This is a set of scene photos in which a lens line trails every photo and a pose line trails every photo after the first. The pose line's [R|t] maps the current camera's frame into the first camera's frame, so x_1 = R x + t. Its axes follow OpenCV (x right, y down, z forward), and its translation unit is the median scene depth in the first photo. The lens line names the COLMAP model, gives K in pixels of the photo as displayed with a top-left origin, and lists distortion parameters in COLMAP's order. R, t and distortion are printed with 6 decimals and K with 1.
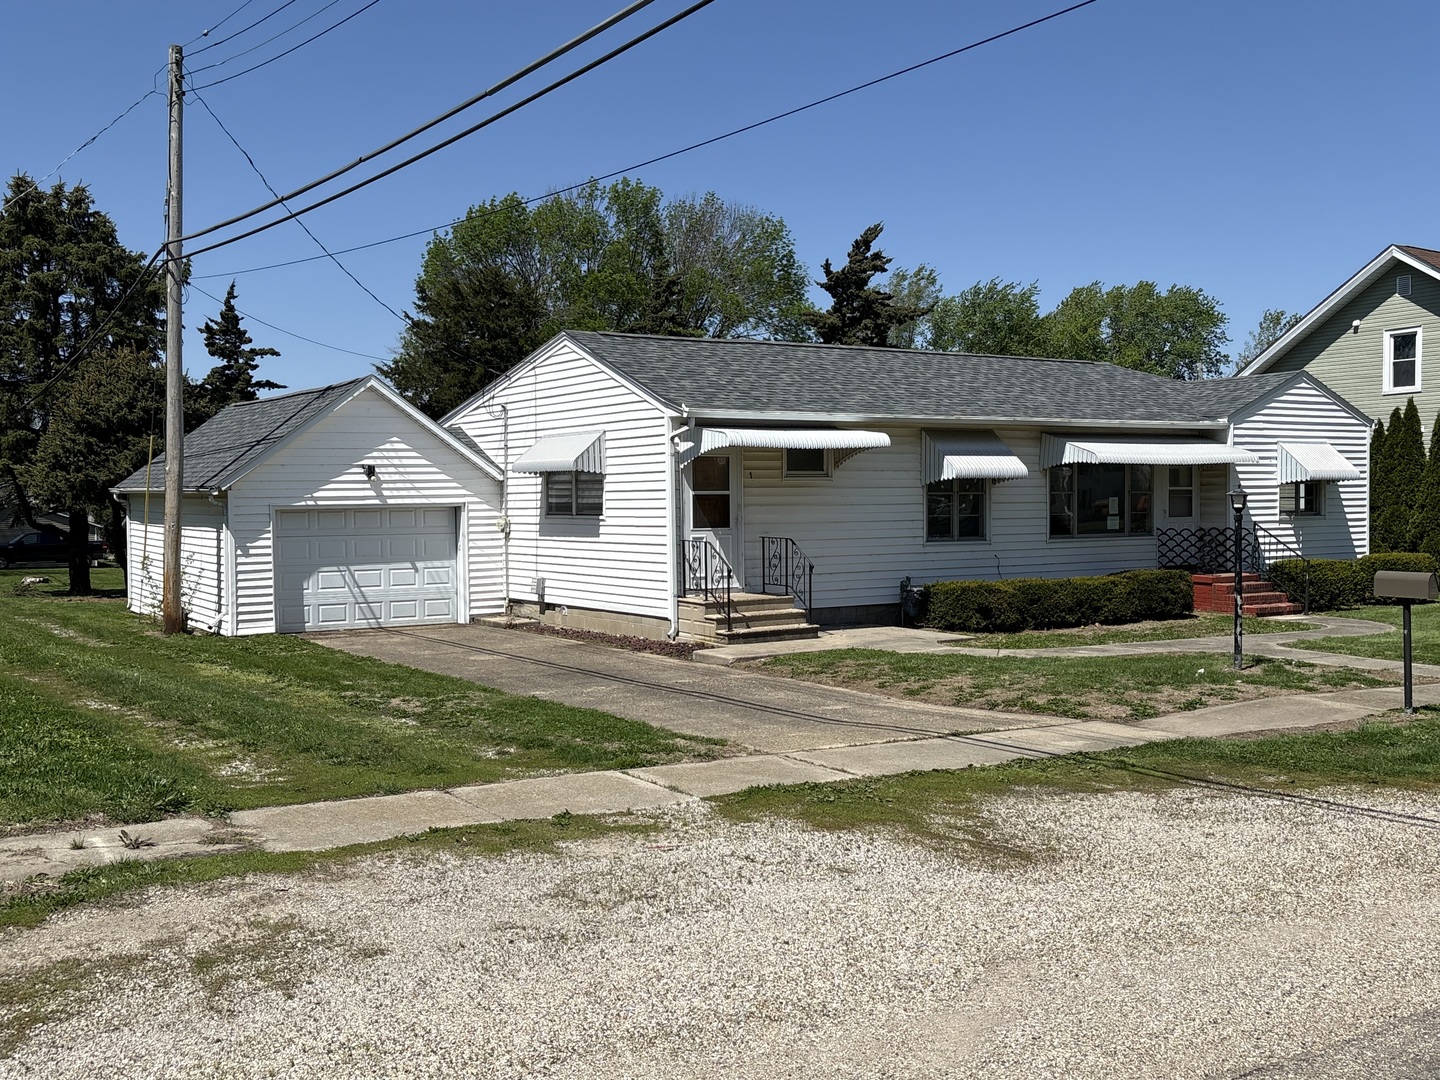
lens RADIAL K [[1428.8, 0, 720.0], [0, 1428.8, 540.0], [0, 0, 1]] dist [0.158902, -0.475405]
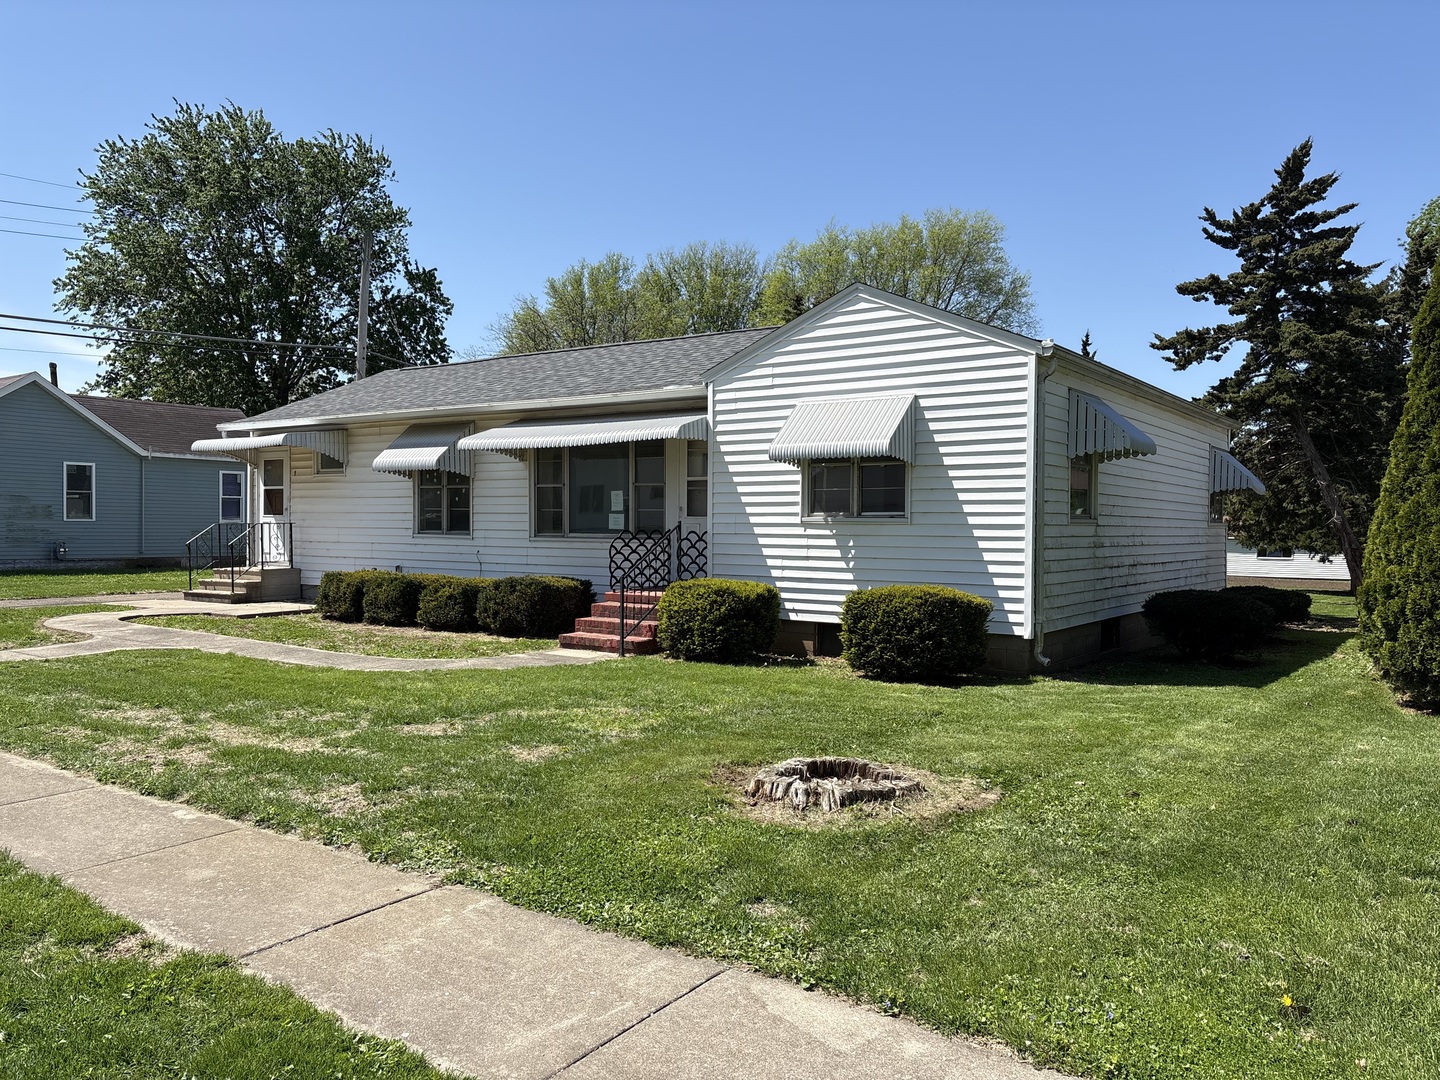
lens RADIAL K [[1076.5, 0, 720.0], [0, 1076.5, 540.0], [0, 0, 1]] dist [0.181051, -0.330444]
pose [[0.369875, 0.026047, -0.928716, 0.870899], [-0.038140, 0.999190, 0.012833, -0.011433], [0.928298, 0.030675, 0.370569, 0.826034]]
